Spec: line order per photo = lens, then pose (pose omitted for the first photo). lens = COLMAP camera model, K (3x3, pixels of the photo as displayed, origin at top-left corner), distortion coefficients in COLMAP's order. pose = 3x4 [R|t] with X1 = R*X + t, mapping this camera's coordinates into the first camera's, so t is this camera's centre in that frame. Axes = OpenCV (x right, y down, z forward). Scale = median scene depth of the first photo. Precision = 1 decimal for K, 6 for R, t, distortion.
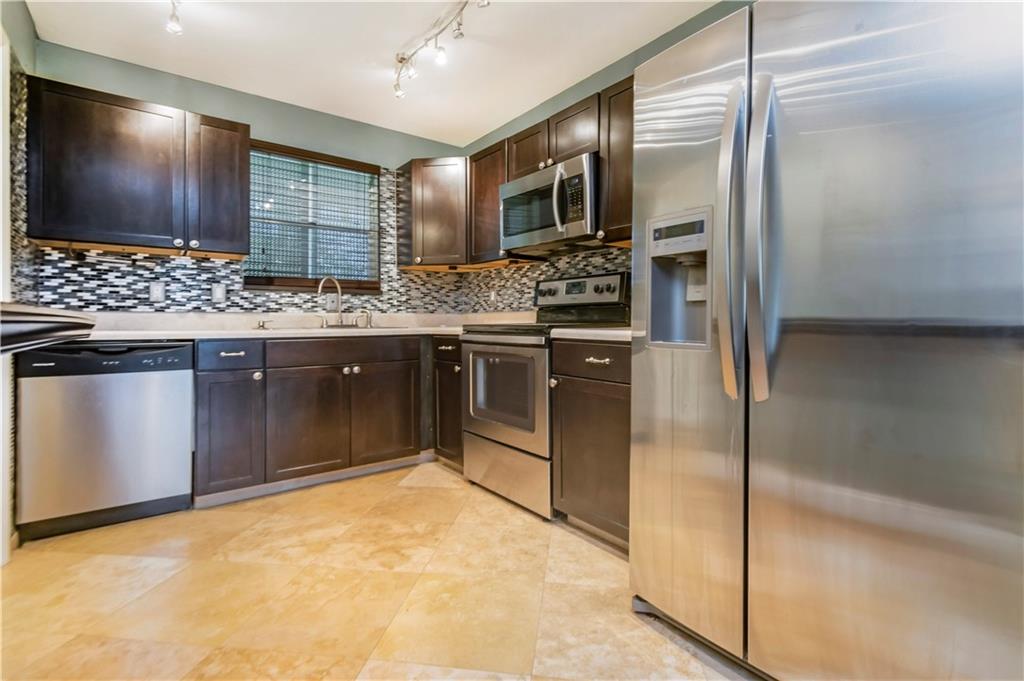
lens RADIAL K [[451.5, 0, 504.6], [0, 451.5, 321.5], [0, 0, 1]] dist [0.001930, -0.000782]
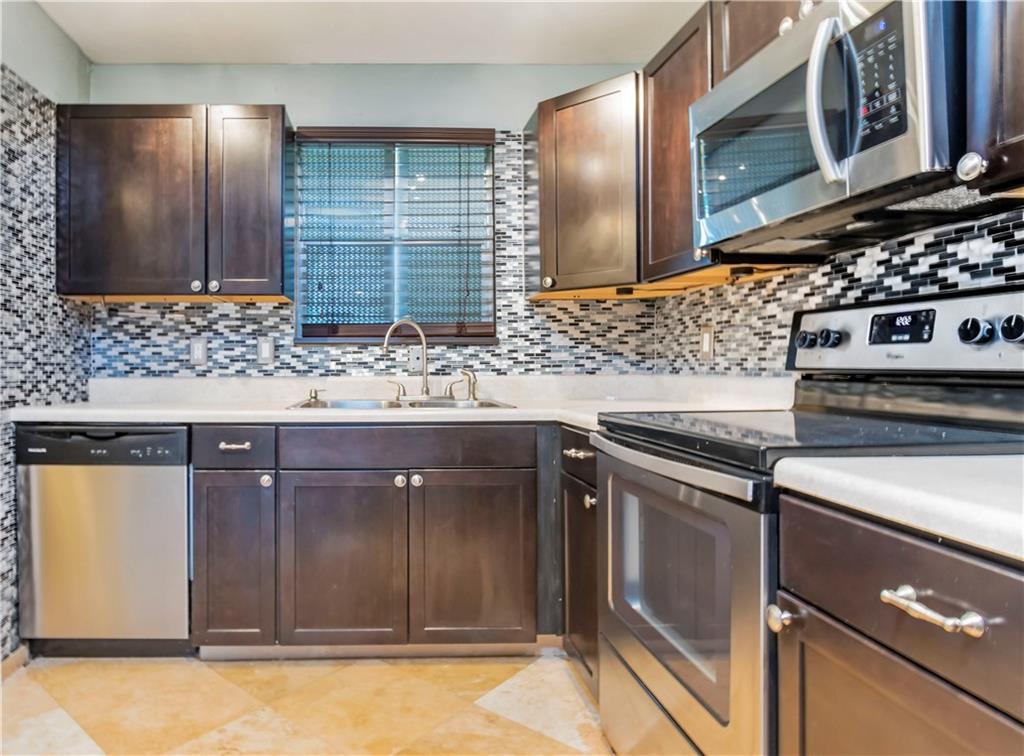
lens RADIAL K [[610.3, 0, 392.7], [0, 610.3, 366.5], [0, 0, 1]] dist [-0.014011, -0.001937]
pose [[0.818700, 0.002002, -0.574217, 0.101619], [0.000165, 0.999993, 0.003722, -0.044733], [0.574221, -0.003142, 0.818694, 0.351204]]
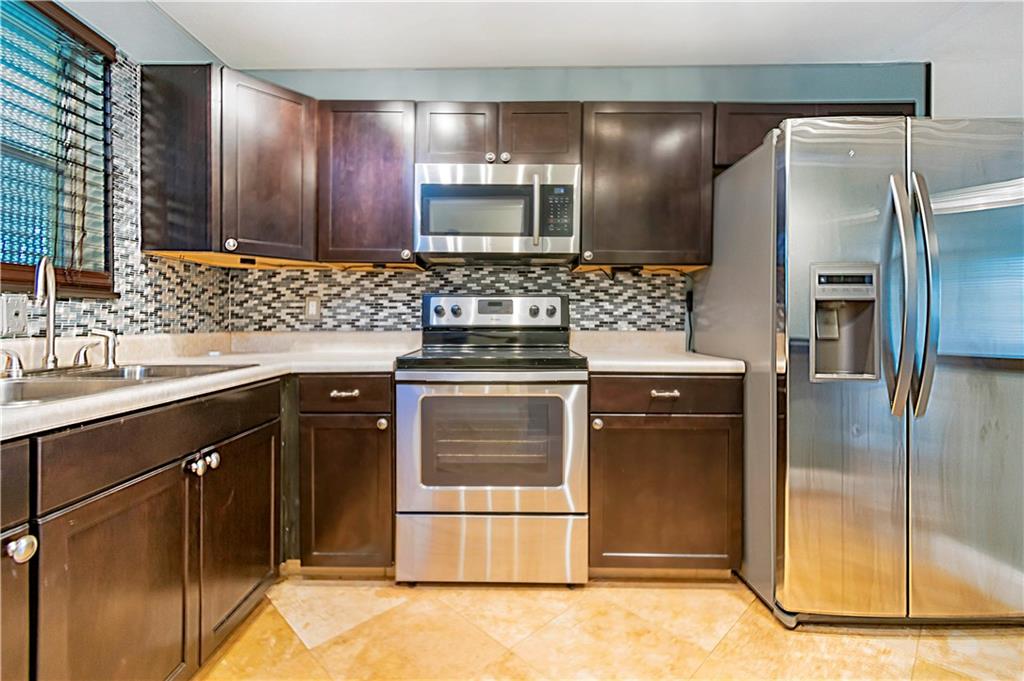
lens RADIAL K [[451.5, 0, 482.9], [0, 451.5, 325.2], [0, 0, 1]] dist [0.001930, -0.000782]
pose [[0.633530, -0.001713, 0.773717, -0.541571], [0.000610, 0.999998, 0.001714, -0.041965], [-0.773718, -0.000614, 0.633530, 0.480831]]
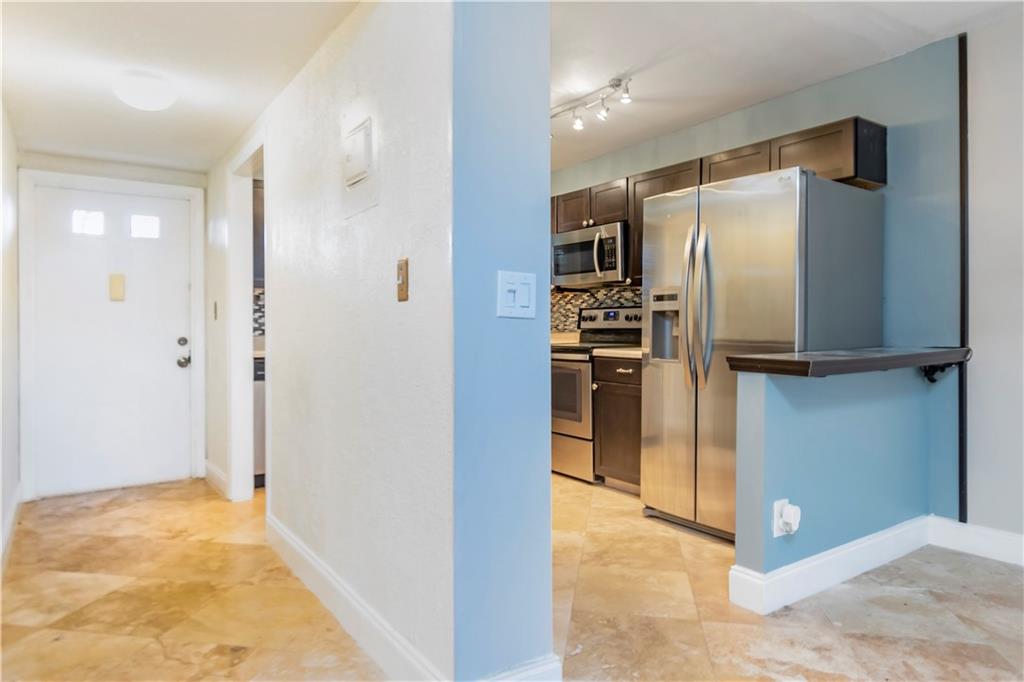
lens RADIAL K [[565.0, 0, 507.7], [0, 565.0, 336.6], [0, 0, 1]] dist [0.004531, -0.000432]
pose [[0.999429, -0.002896, -0.033676, -0.085009], [0.003288, 0.999927, 0.011600, -0.035788], [0.033640, -0.011704, 0.999365, -0.632041]]
